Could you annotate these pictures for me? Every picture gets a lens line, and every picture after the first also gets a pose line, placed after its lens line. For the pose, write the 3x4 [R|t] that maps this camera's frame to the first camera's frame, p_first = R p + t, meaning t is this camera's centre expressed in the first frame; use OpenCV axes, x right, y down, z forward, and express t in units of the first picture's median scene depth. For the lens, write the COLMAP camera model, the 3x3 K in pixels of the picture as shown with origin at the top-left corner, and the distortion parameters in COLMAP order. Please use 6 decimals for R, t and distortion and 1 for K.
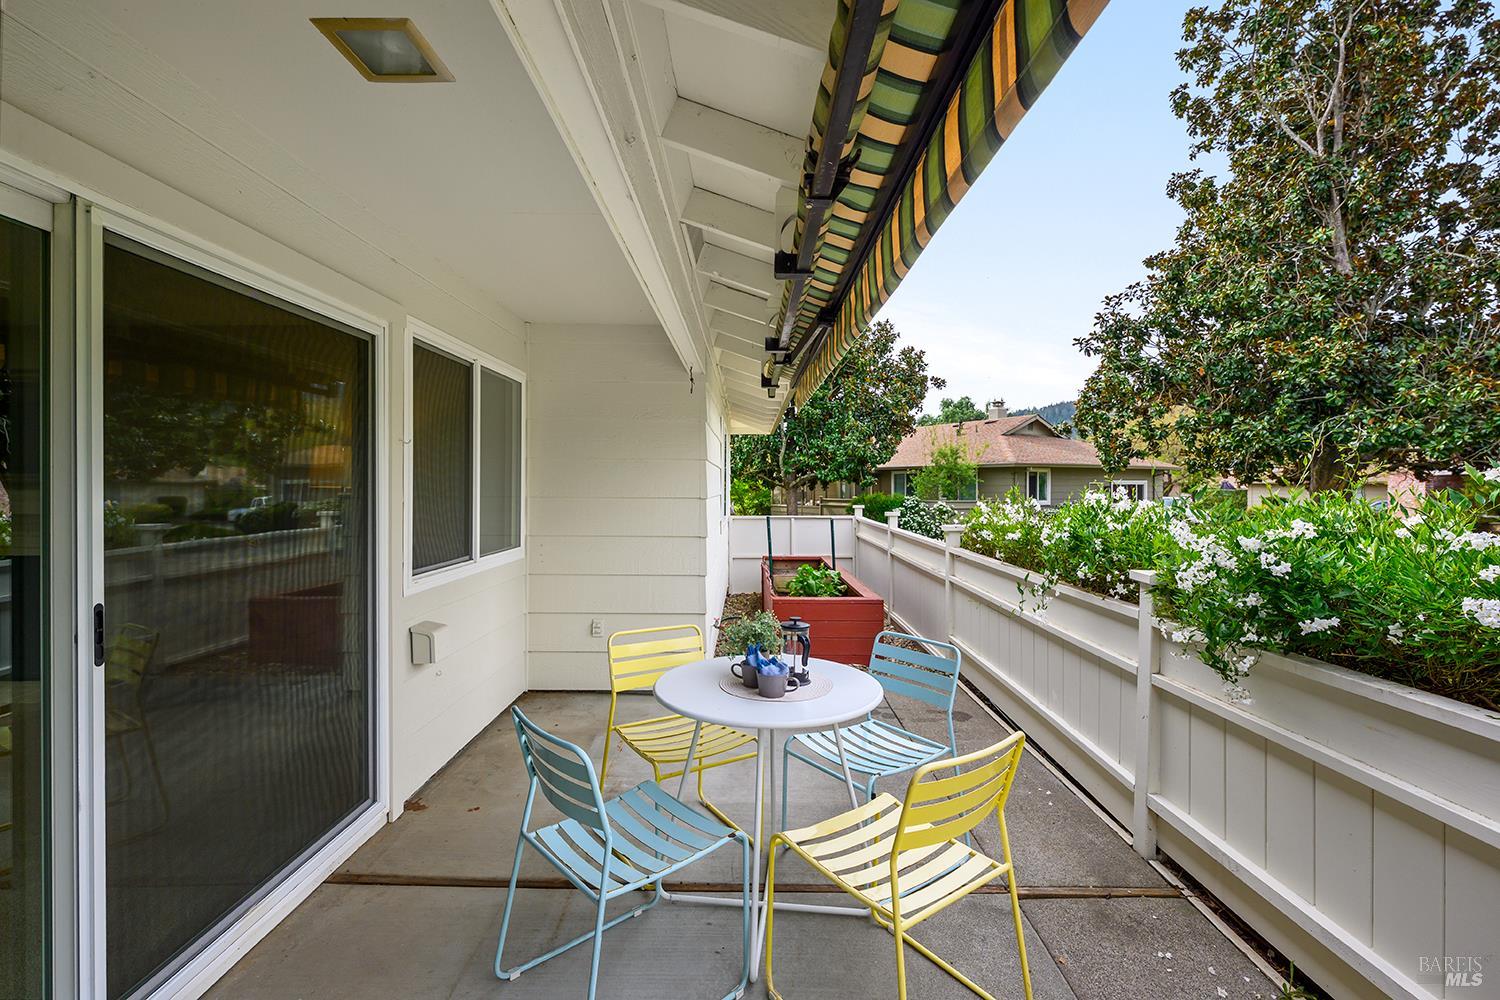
lens RADIAL K [[629.6, 0, 746.7], [0, 629.6, 488.2], [0, 0, 1]] dist [-0.000625, -0.000238]
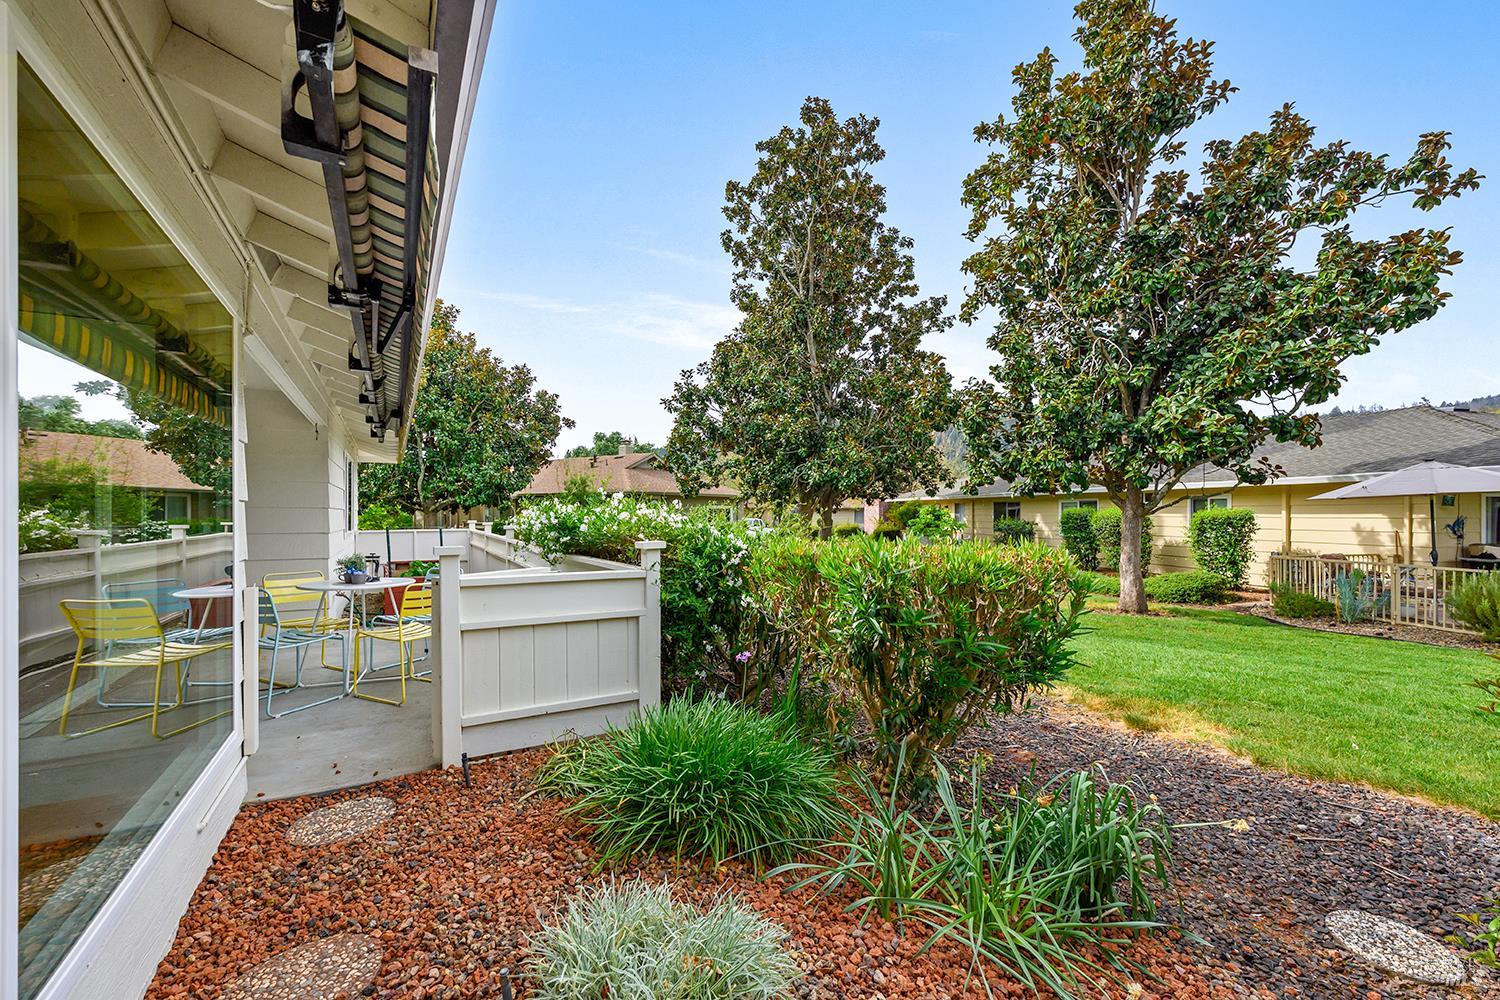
lens RADIAL K [[629.6, 0, 753.2], [0, 629.6, 514.3], [0, 0, 1]] dist [-0.000625, -0.000238]
pose [[0.870076, -0.007323, 0.492862, 0.025589], [0.009286, 0.999956, -0.001537, 0.013417], [-0.492829, 0.005914, 0.870106, -0.268226]]
